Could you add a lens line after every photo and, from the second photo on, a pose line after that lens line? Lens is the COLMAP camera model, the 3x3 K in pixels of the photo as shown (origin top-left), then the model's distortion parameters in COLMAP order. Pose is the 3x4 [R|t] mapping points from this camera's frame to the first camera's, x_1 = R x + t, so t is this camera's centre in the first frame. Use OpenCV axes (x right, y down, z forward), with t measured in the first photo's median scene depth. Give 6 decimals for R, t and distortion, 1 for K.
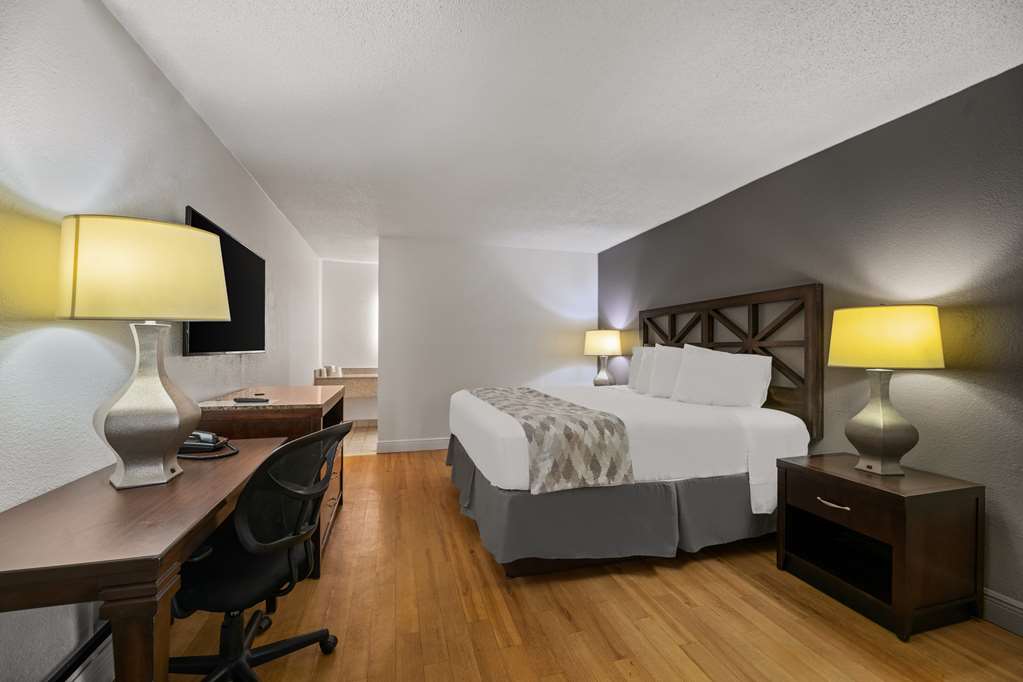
lens RADIAL K [[412.4, 0, 502.6], [0, 412.4, 328.2], [0, 0, 1]] dist [-0.006082, -0.002128]
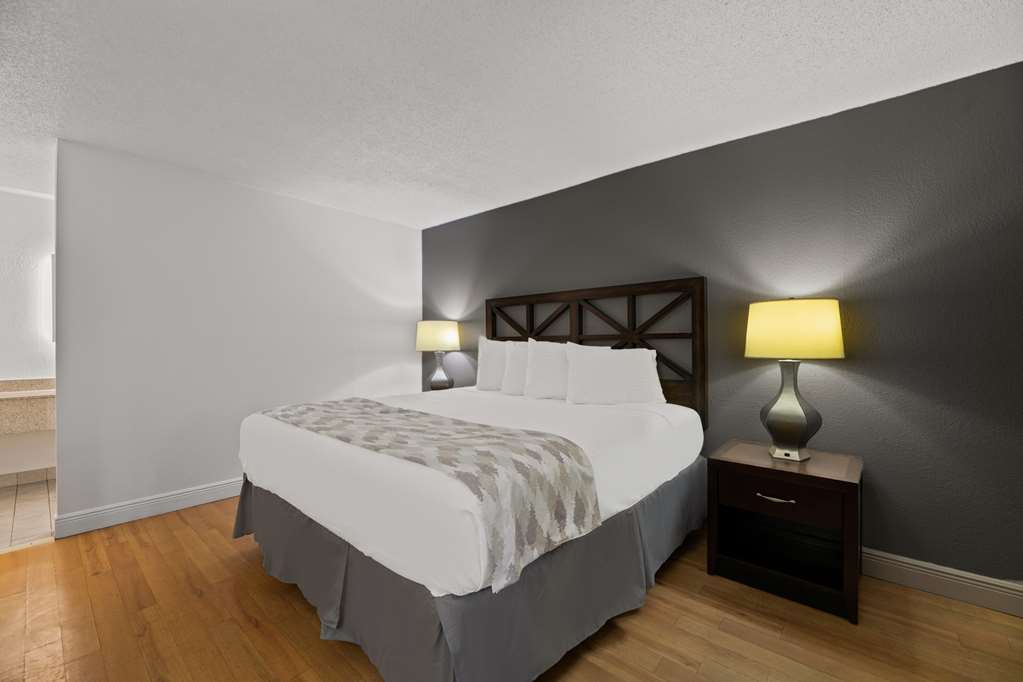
lens RADIAL K [[412.4, 0, 504.0], [0, 412.4, 337.1], [0, 0, 1]] dist [-0.006082, -0.002128]
pose [[0.828457, 0.000332, 0.560052, -0.180997], [-0.019525, 0.999409, 0.028291, 0.017639], [-0.559712, -0.034373, 0.827974, 0.364505]]
